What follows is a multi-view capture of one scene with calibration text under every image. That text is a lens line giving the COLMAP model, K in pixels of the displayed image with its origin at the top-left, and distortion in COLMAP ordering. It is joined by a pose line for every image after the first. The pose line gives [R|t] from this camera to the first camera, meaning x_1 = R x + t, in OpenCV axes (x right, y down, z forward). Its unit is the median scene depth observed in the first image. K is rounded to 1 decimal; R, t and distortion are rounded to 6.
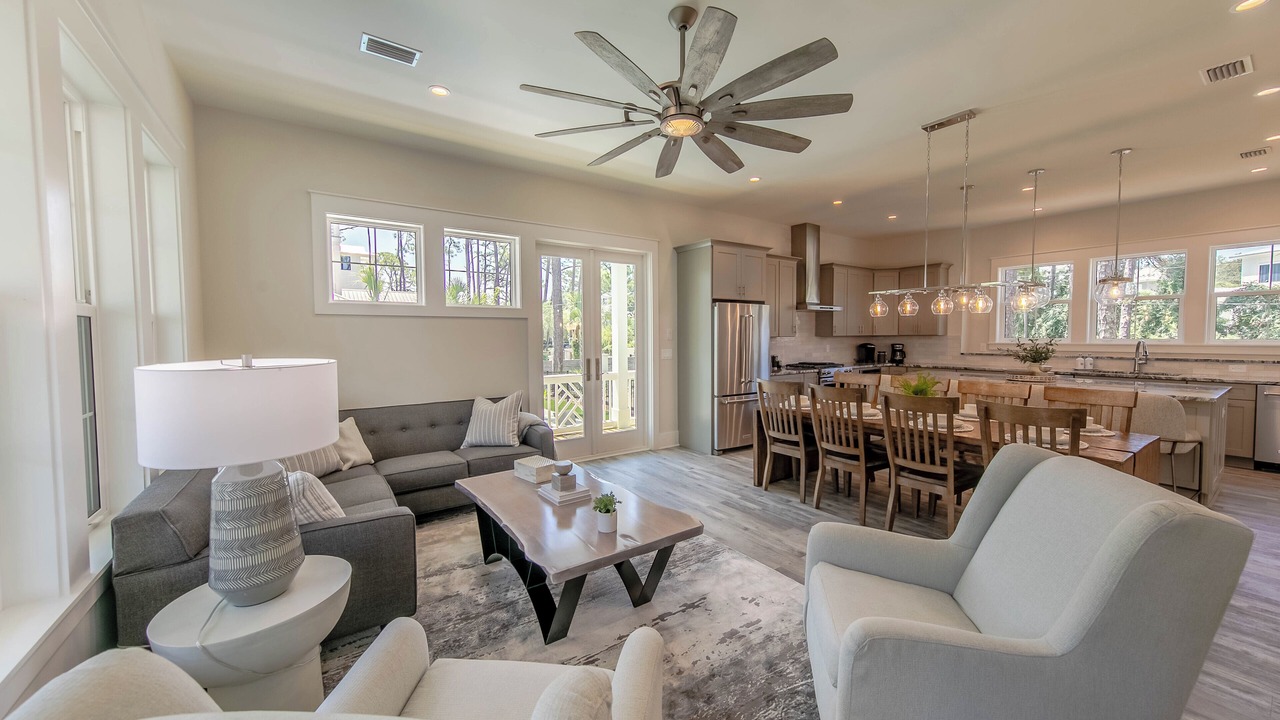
lens RADIAL K [[470.9, 0, 635.8], [0, 470.9, 357.0], [0, 0, 1]] dist [-0.000153, -0.000264]
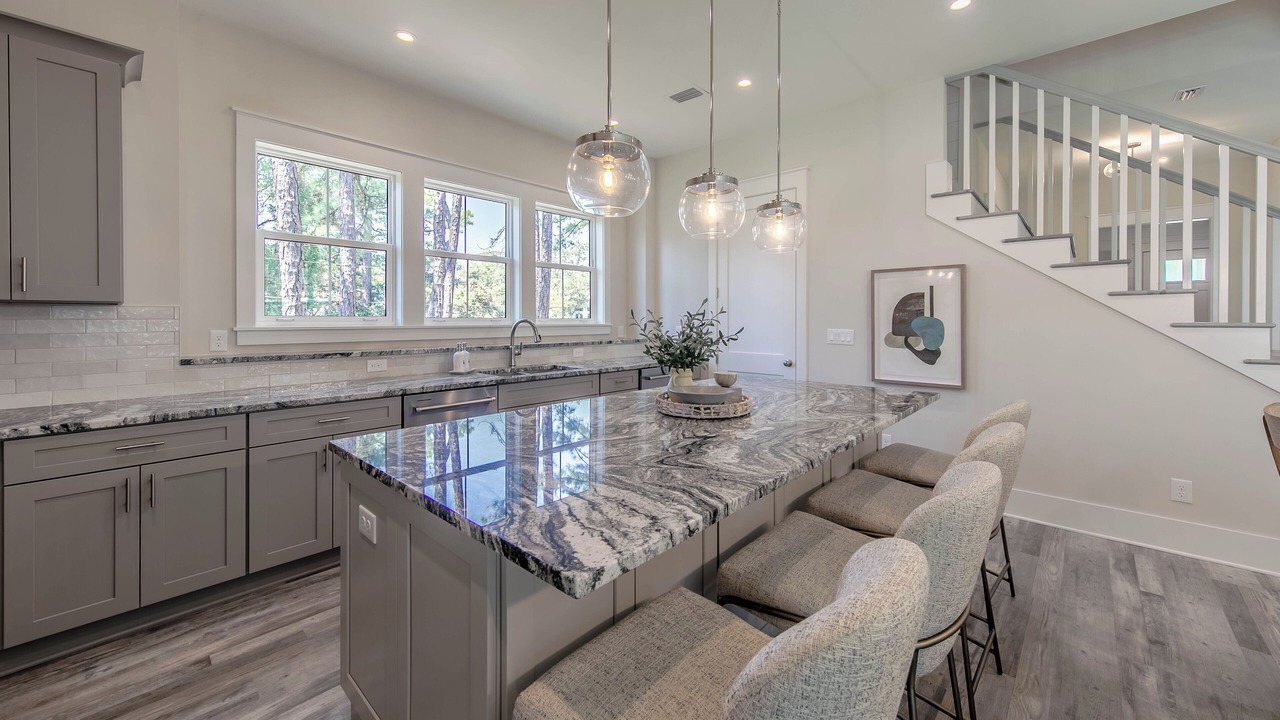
lens RADIAL K [[485.5, 0, 639.3], [0, 485.5, 318.1], [0, 0, 1]] dist [0.001614, 0.000162]
pose [[-0.224451, 0.008028, 0.974452, 0.371922], [0.046211, 0.998929, 0.002414, -0.030825], [-0.973389, 0.045573, -0.224582, 0.989302]]
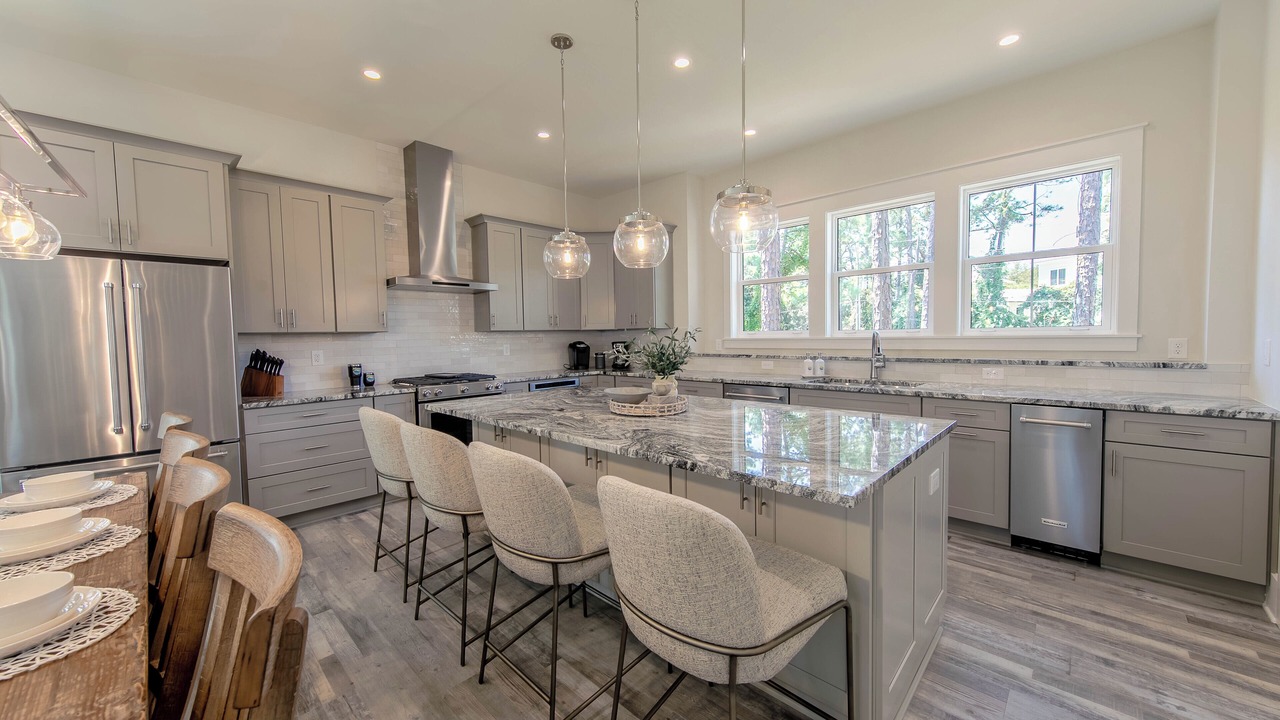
lens RADIAL K [[471.6, 0, 645.3], [0, 471.6, 356.0], [0, 0, 1]] dist [0.001077, 0.000038]
pose [[0.977854, -0.020655, 0.208267, 0.629035], [0.021270, 0.999774, -0.000712, -0.007404], [-0.208205, 0.005126, 0.978072, 0.435082]]
